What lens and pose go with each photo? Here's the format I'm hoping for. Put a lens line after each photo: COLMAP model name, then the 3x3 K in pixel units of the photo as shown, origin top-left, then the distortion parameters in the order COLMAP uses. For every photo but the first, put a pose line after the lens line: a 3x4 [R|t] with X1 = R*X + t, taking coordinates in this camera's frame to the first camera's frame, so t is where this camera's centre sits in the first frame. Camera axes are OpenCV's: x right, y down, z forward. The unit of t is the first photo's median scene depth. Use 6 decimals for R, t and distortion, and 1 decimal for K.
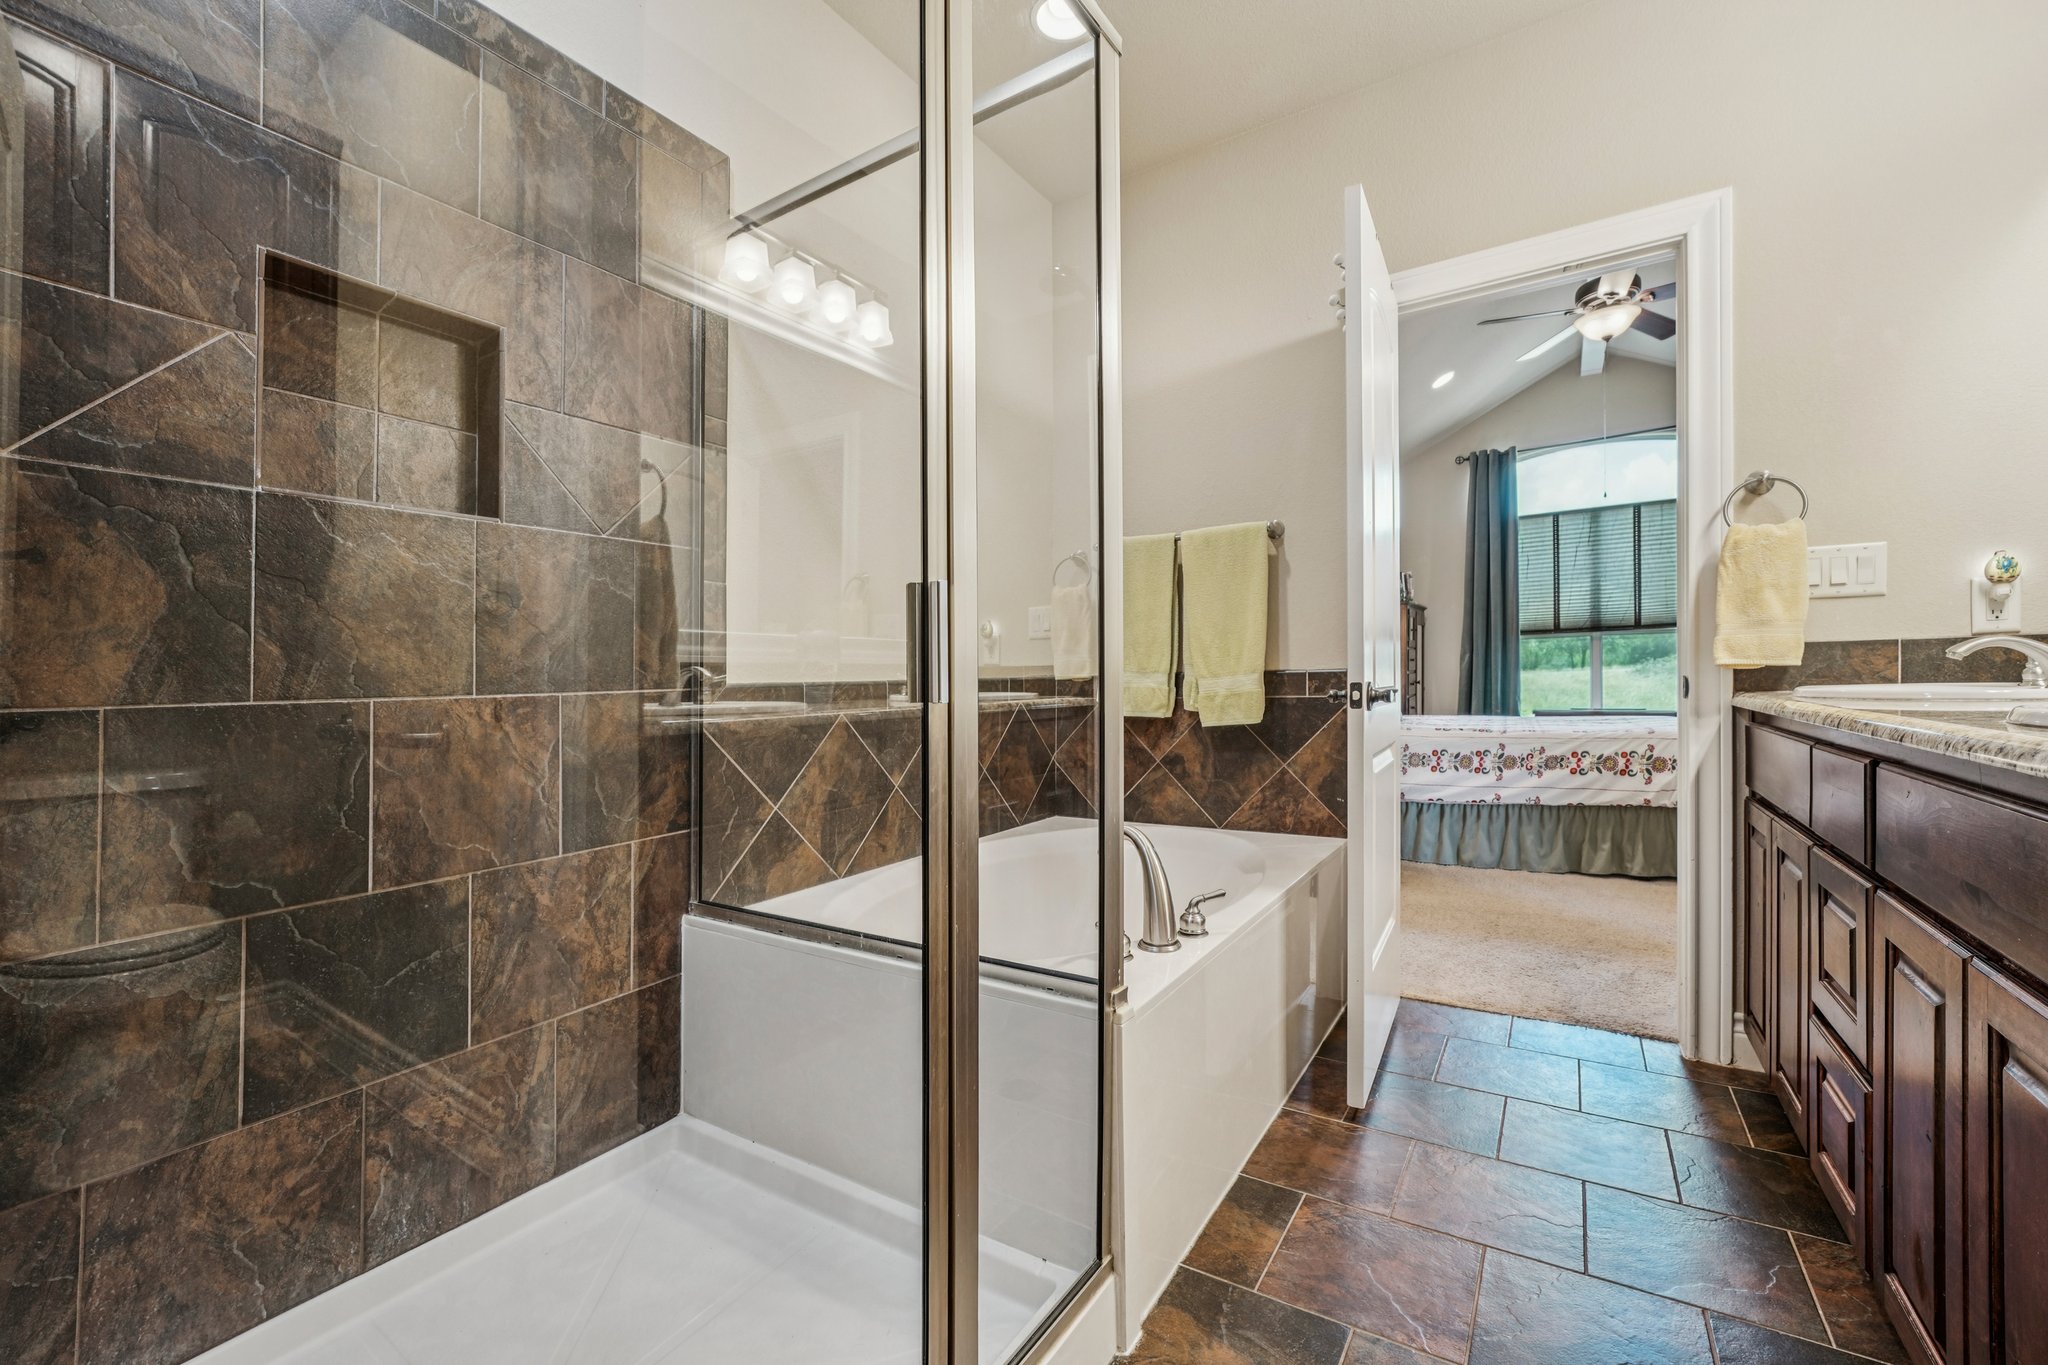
lens RADIAL K [[843.8, 0, 1024.0], [0, 843.8, 682.5], [0, 0, 1]] dist [-0.060714, 0.000361]
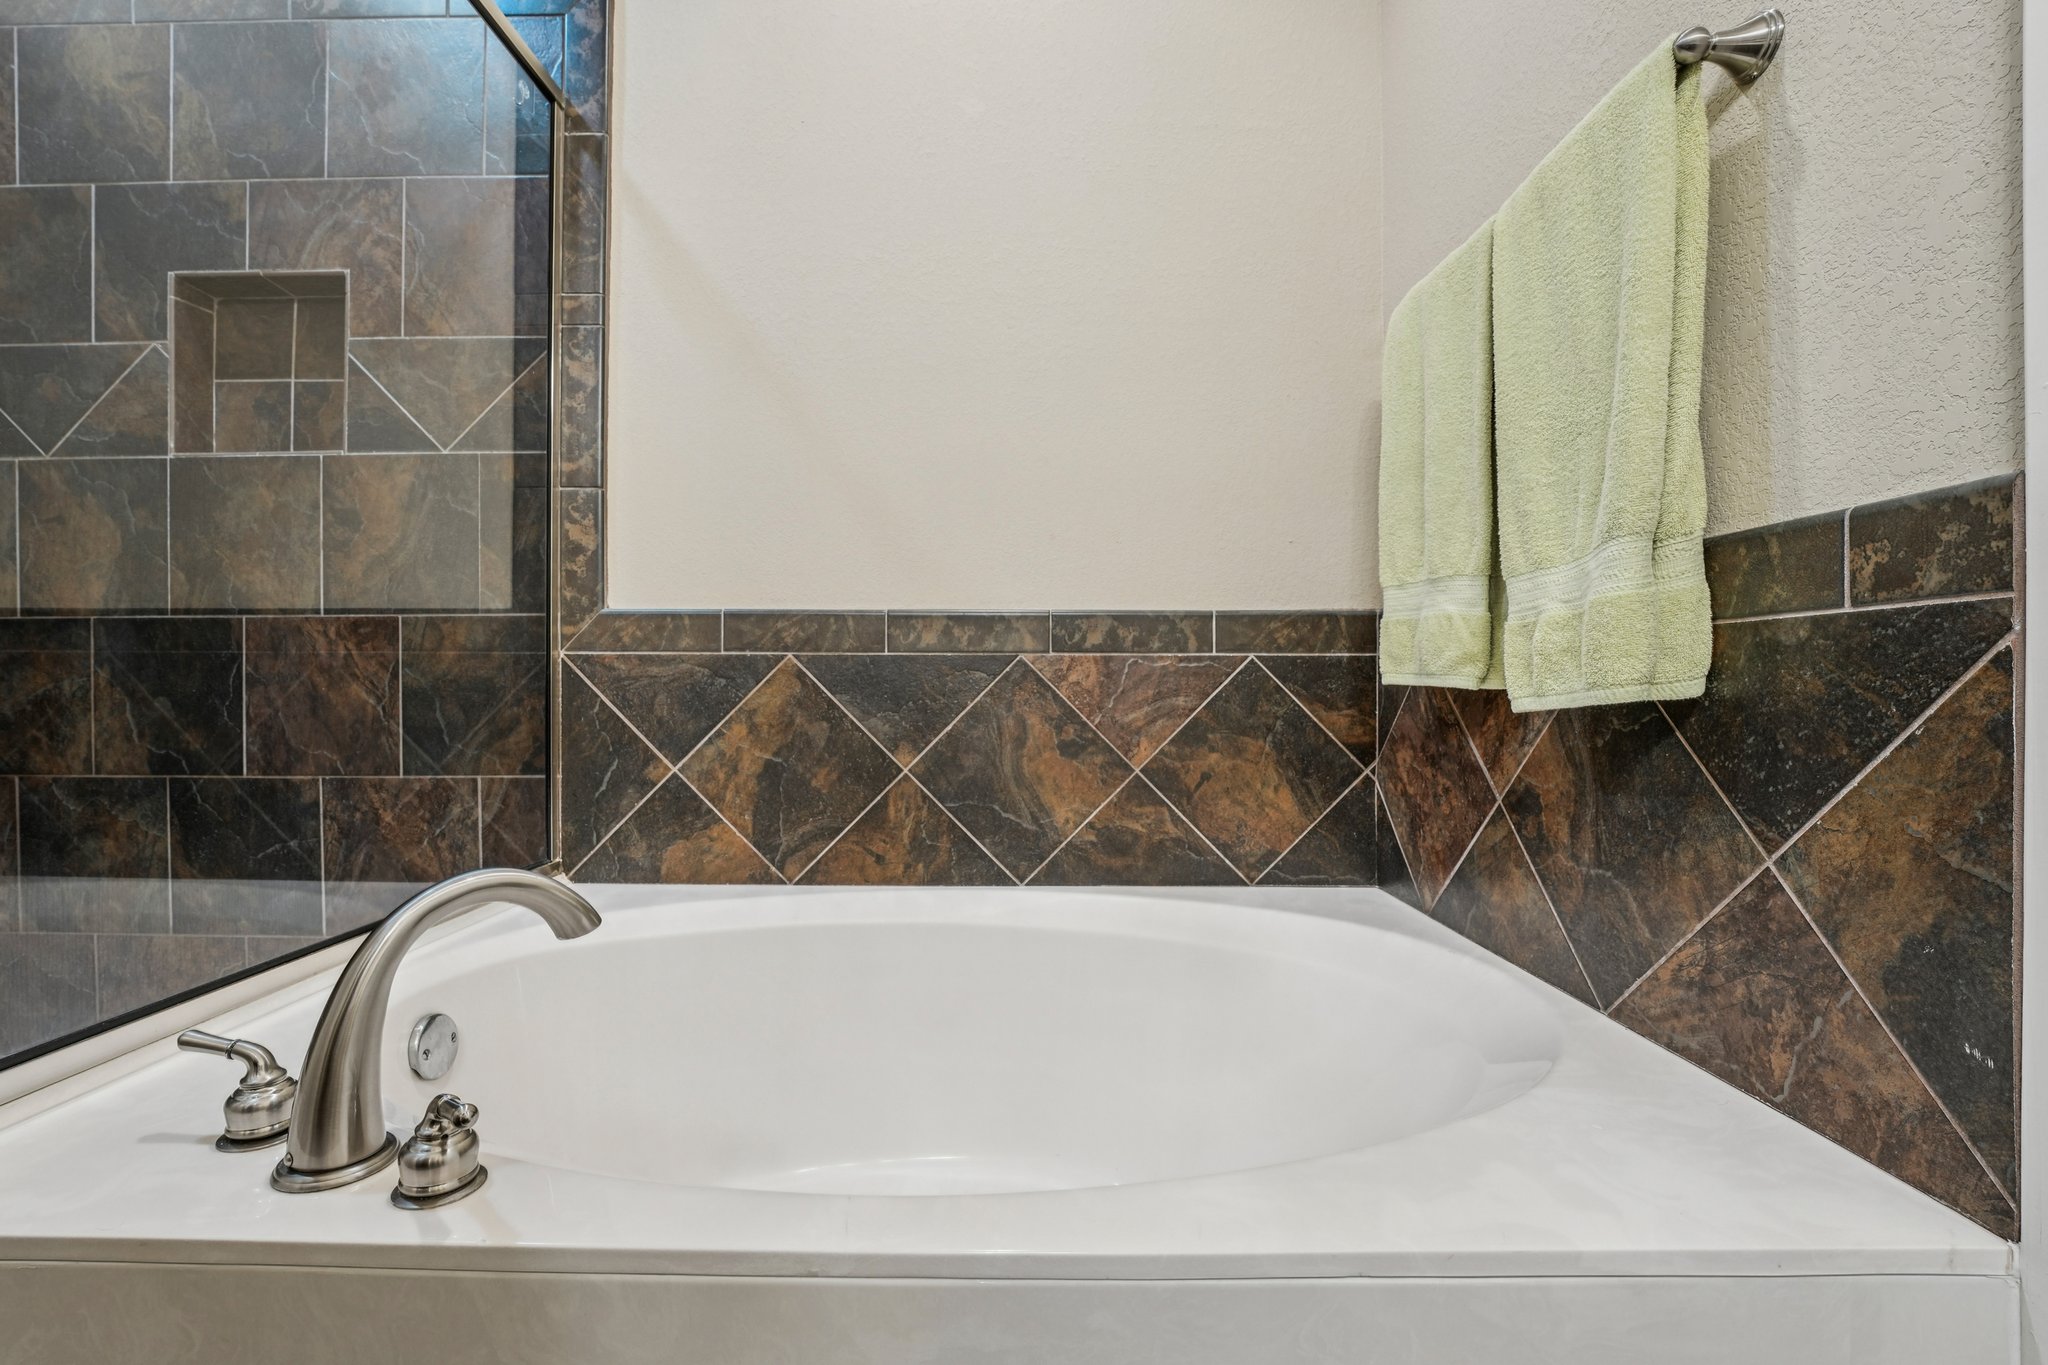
lens RADIAL K [[828.8, 0, 1024.0], [0, 828.8, 682.5], [0, 0, 1]] dist [-0.046442, -0.000721]
pose [[0.543417, 0.019364, -0.839240, 0.644805], [-0.019771, 0.999752, 0.010265, 0.066944], [0.839230, 0.011014, 0.543665, 1.055490]]
